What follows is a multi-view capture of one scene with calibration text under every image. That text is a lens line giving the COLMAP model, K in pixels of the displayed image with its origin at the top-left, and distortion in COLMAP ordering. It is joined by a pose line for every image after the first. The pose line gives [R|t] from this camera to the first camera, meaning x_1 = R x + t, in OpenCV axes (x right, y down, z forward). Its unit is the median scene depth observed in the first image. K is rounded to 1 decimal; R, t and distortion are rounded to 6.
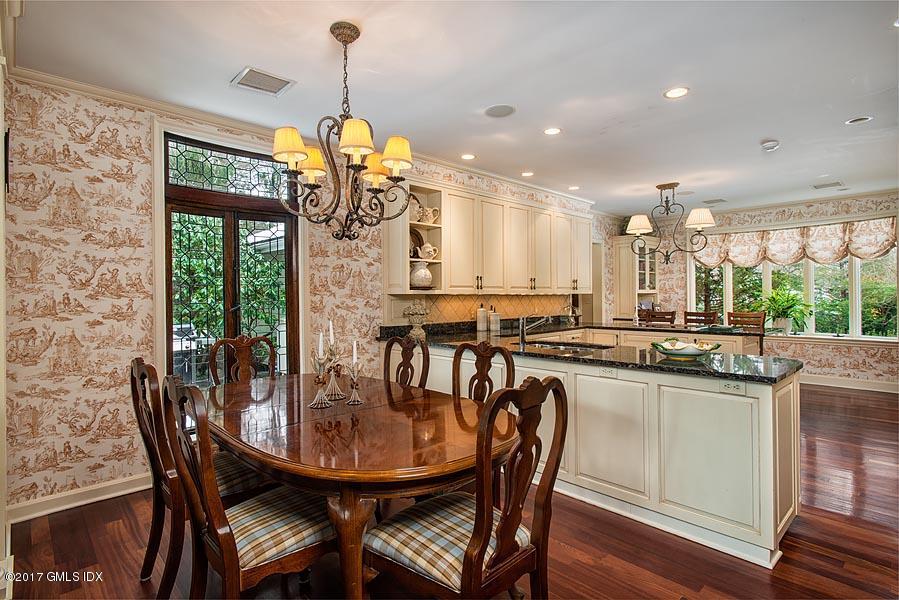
lens RADIAL K [[454.6, 0, 449.5], [0, 454.6, 300.0], [0, 0, 1]] dist [-0.000288, 0.000026]
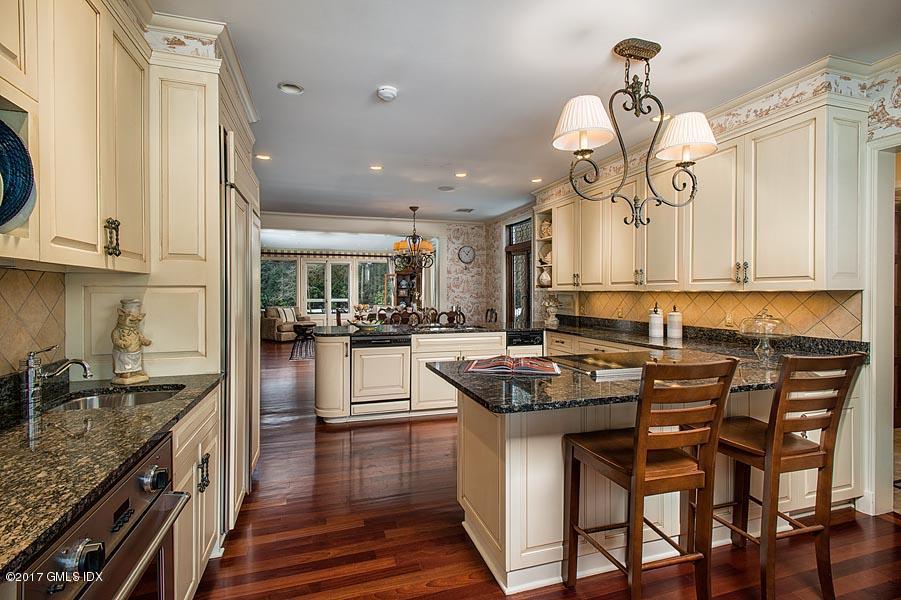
lens RADIAL K [[429.1, 0, 450.5], [0, 429.1, 300.0], [0, 0, 1]] dist [-0.000087, -0.000003]
pose [[-0.439257, 0.024941, -0.898015, 0.945588], [-0.000944, 0.999601, 0.028224, -0.017831], [0.898361, 0.013245, -0.439059, 1.027329]]
